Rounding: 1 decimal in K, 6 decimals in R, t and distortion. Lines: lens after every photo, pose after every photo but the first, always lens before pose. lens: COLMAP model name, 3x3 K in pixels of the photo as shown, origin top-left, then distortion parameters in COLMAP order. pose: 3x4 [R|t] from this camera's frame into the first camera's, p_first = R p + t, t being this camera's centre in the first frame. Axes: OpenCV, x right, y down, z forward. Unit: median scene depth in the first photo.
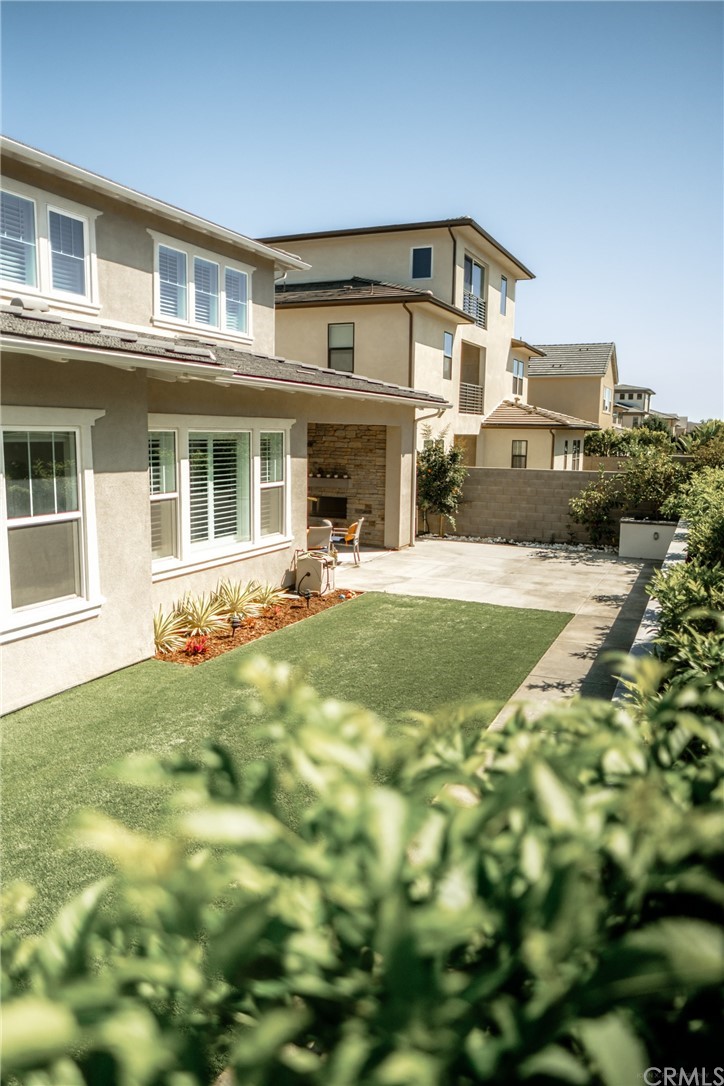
lens RADIAL K [[734.7, 0, 362.9], [0, 734.7, 541.6], [0, 0, 1]] dist [-0.003998, -0.005594]
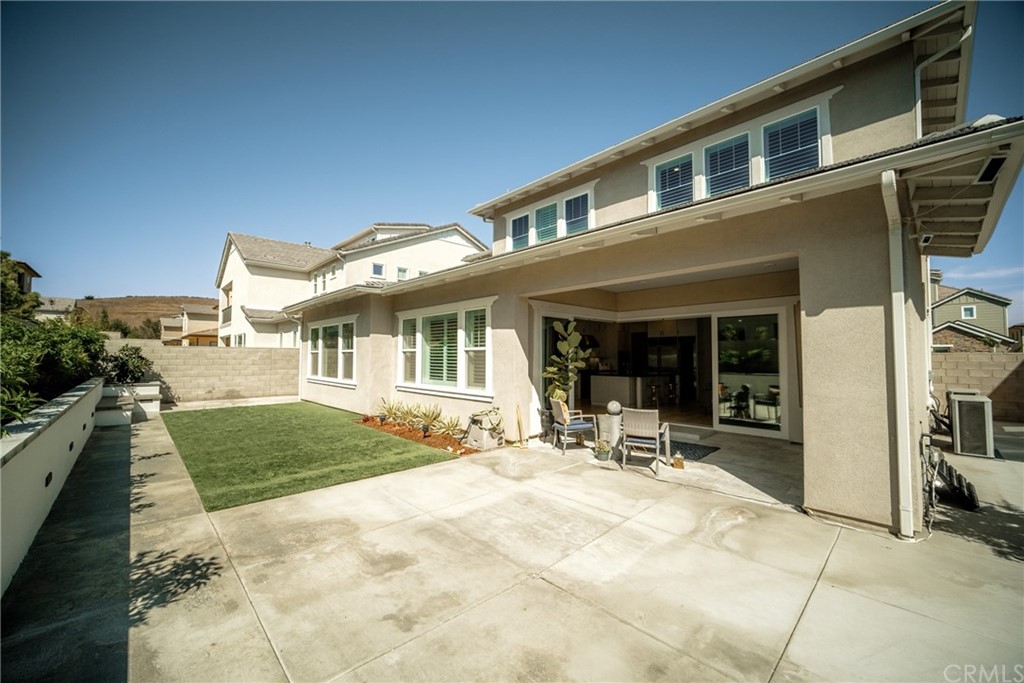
lens RADIAL K [[399.0, 0, 513.6], [0, 399.0, 340.6], [0, 0, 1]] dist [0.001848, 0.000046]
pose [[-0.357291, -0.043316, -0.932988, 0.552321], [-0.143456, 0.989616, 0.008992, -0.114687], [0.922910, 0.137056, -0.359795, 1.393682]]
